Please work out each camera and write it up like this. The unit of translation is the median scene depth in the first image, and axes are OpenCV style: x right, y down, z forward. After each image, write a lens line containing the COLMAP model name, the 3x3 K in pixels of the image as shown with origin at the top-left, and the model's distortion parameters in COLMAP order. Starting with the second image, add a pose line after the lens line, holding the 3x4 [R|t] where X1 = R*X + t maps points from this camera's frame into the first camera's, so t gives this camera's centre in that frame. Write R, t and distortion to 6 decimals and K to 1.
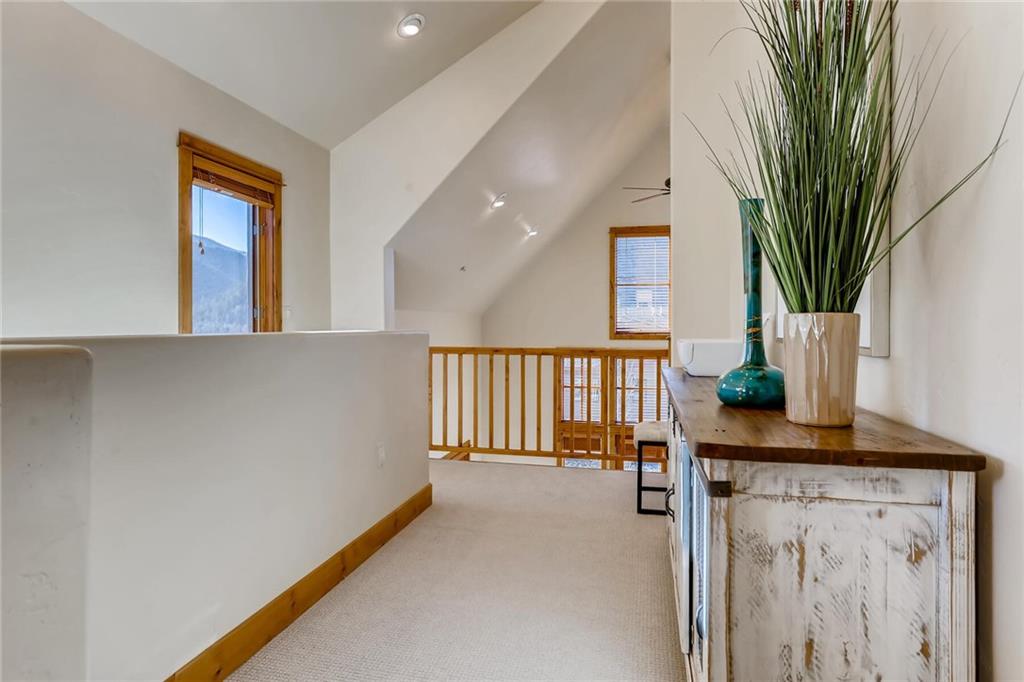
lens RADIAL K [[608.3, 0, 512.0], [0, 608.3, 341.0], [0, 0, 1]] dist [0.002580, 0.001951]
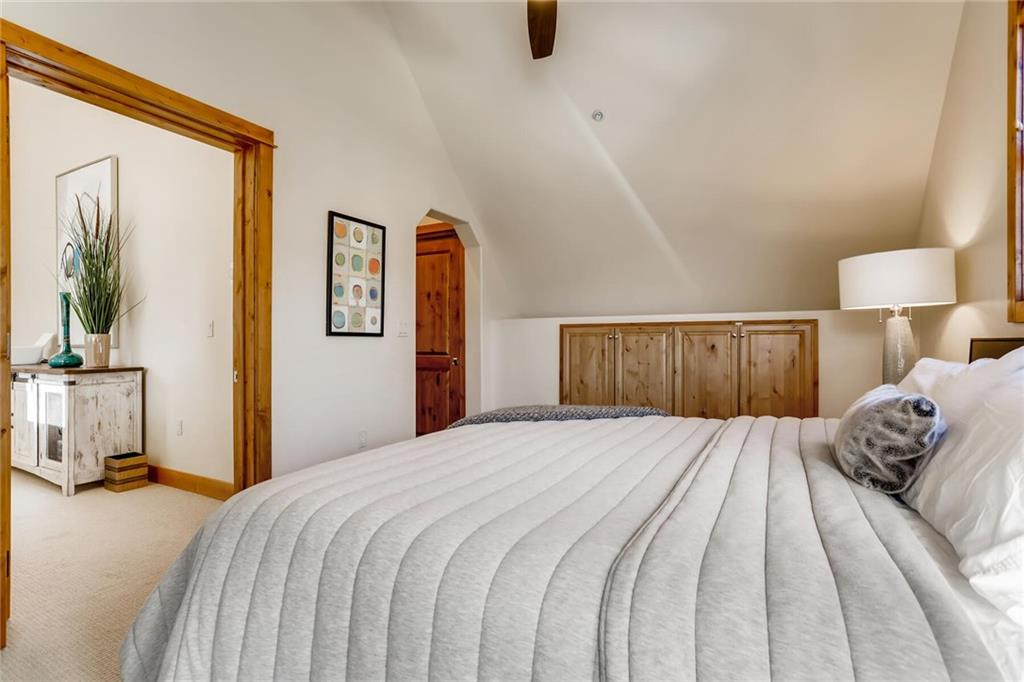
lens RADIAL K [[509.1, 0, 512.0], [0, 509.1, 341.0], [0, 0, 1]] dist [-0.017850, 0.000745]
pose [[0.327057, 0.001145, 0.945004, -1.574921], [0.018182, 0.999807, -0.007504, 0.063562], [-0.944830, 0.019636, 0.326973, -2.372130]]
